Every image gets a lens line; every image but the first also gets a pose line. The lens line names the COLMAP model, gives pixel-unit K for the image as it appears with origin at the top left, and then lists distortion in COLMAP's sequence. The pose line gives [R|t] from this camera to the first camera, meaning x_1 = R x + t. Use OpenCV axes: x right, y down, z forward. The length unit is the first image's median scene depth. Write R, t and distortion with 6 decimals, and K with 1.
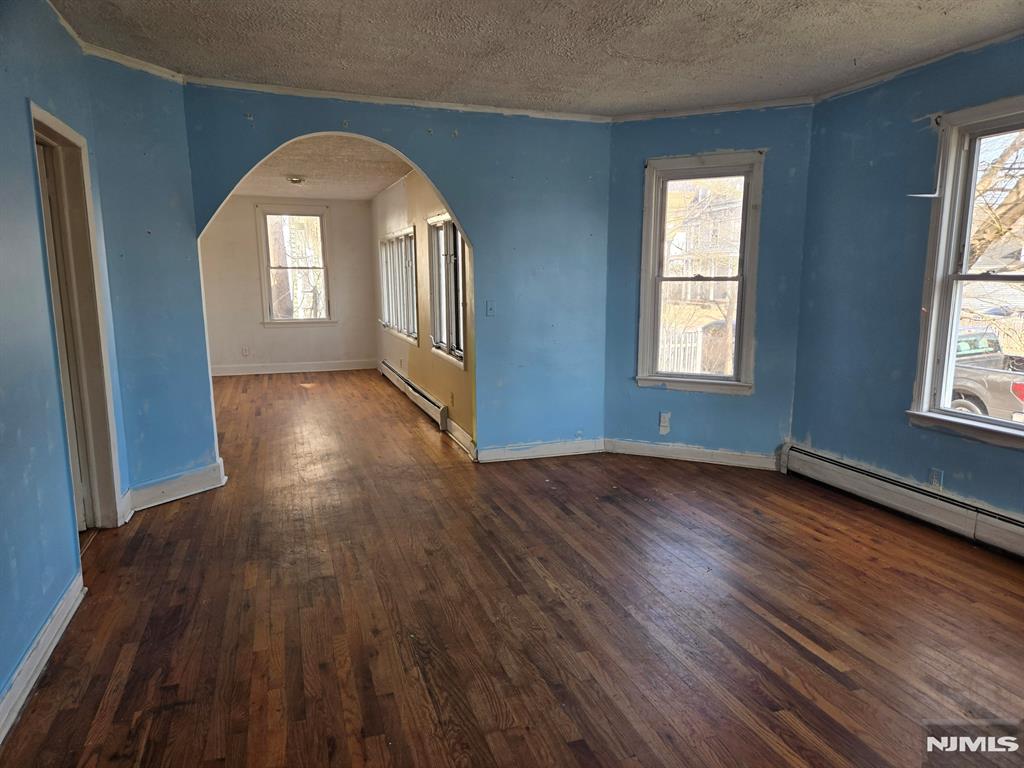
lens RADIAL K [[687.8, 0, 509.4], [0, 687.8, 388.9], [0, 0, 1]] dist [0.089930, 0.001373]
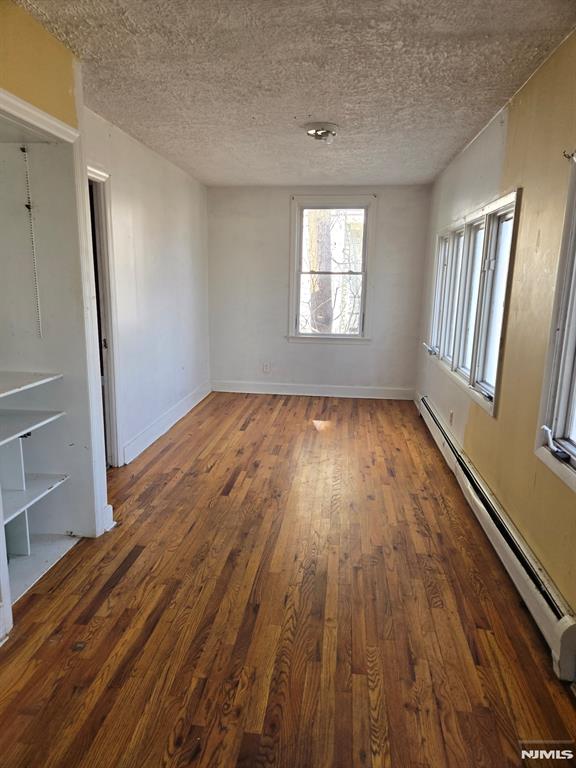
lens RADIAL K [[515.9, 0, 272.3], [0, 515.9, 381.7], [0, 0, 1]] dist [0.089930, 0.001373]
pose [[0.892981, 0.107786, -0.436998, -0.085511], [-0.094061, 0.994155, 0.053000, -0.073340], [0.440157, -0.006223, 0.897900, 0.425312]]
